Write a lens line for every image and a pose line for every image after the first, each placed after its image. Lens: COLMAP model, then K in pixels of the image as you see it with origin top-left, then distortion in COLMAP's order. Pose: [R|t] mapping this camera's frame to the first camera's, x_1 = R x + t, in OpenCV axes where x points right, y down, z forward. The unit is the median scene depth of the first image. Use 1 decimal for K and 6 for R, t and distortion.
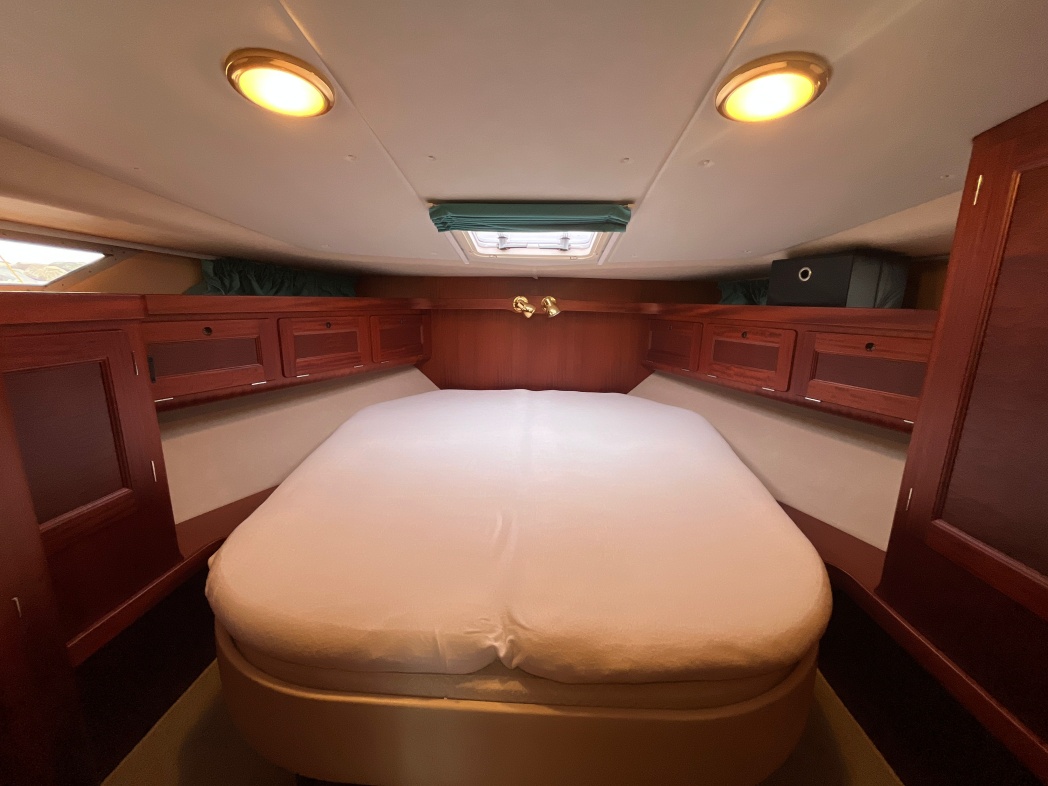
lens RADIAL K [[426.5, 0, 521.2], [0, 426.5, 393.1], [0, 0, 1]] dist [-0.002900, 0.000366]
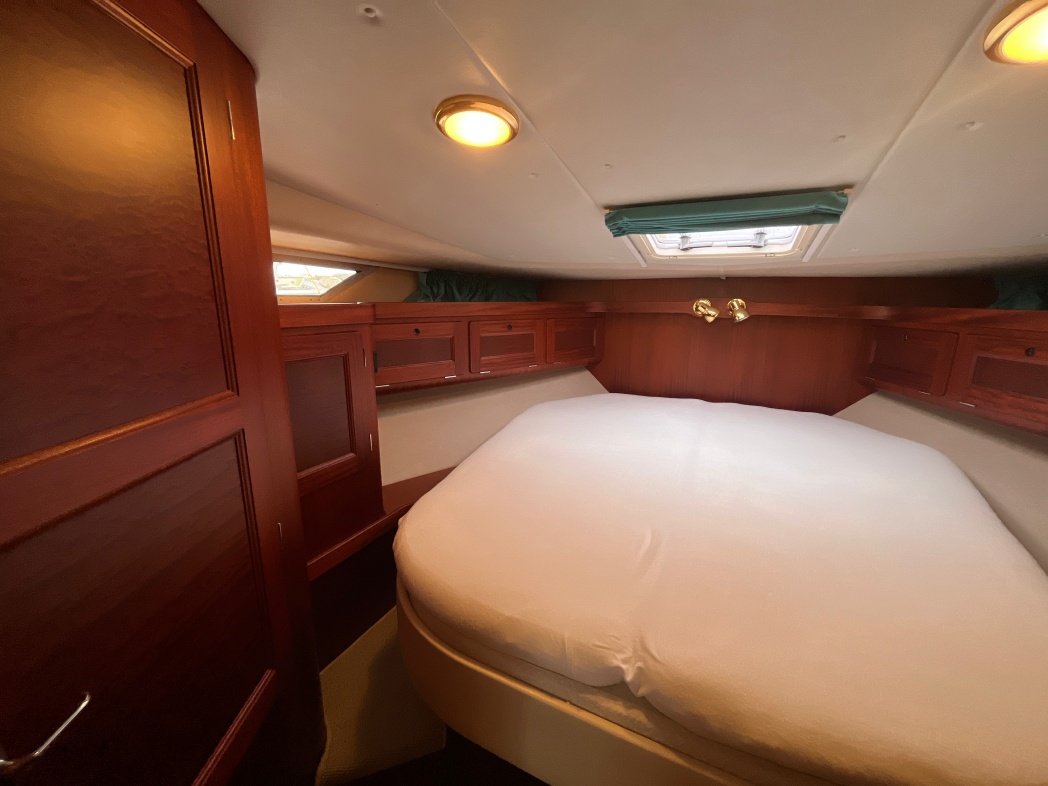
lens RADIAL K [[426.5, 0, 520.8], [0, 426.5, 393.6], [0, 0, 1]] dist [-0.002900, 0.000366]
pose [[0.915474, 0.077918, -0.394761, 0.033595], [-0.077502, 0.996847, 0.017026, -0.015768], [0.394843, 0.015008, 0.918626, 0.003641]]
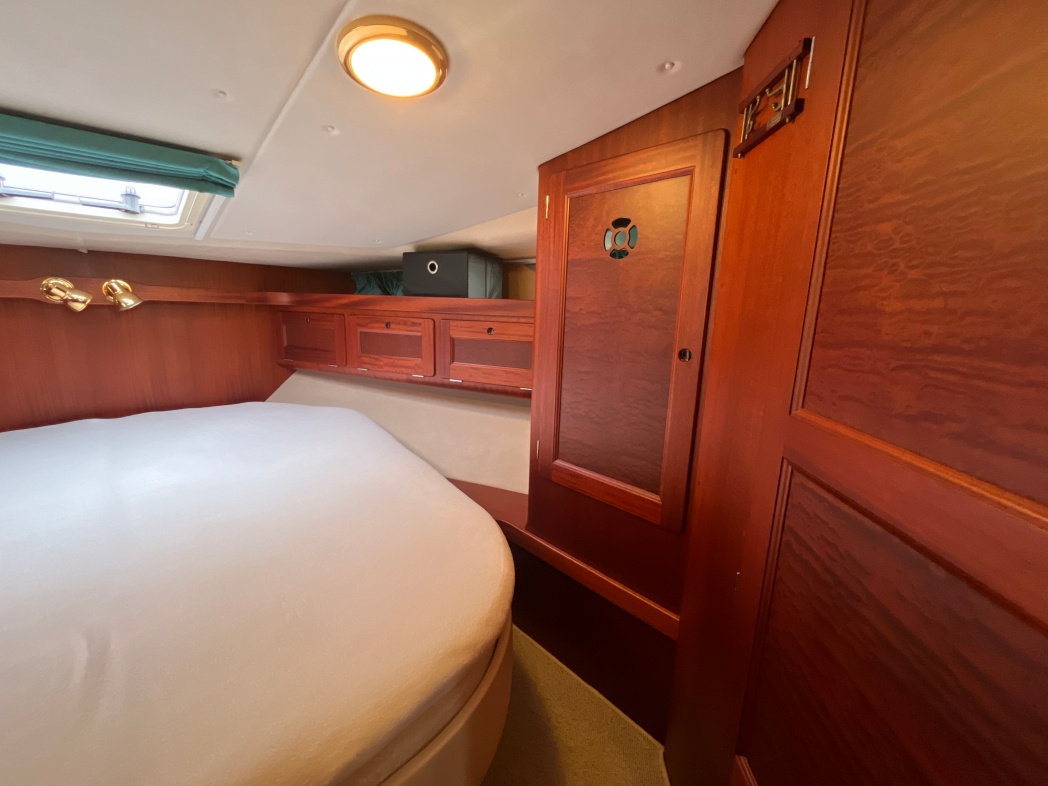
lens RADIAL K [[426.5, 0, 521.9], [0, 426.5, 392.4], [0, 0, 1]] dist [-0.002900, 0.000366]
pose [[0.687700, -0.145556, 0.711254, 0.002154], [0.135650, 0.988204, 0.071076, -0.011506], [-0.713210, 0.047603, 0.699333, 0.106573]]
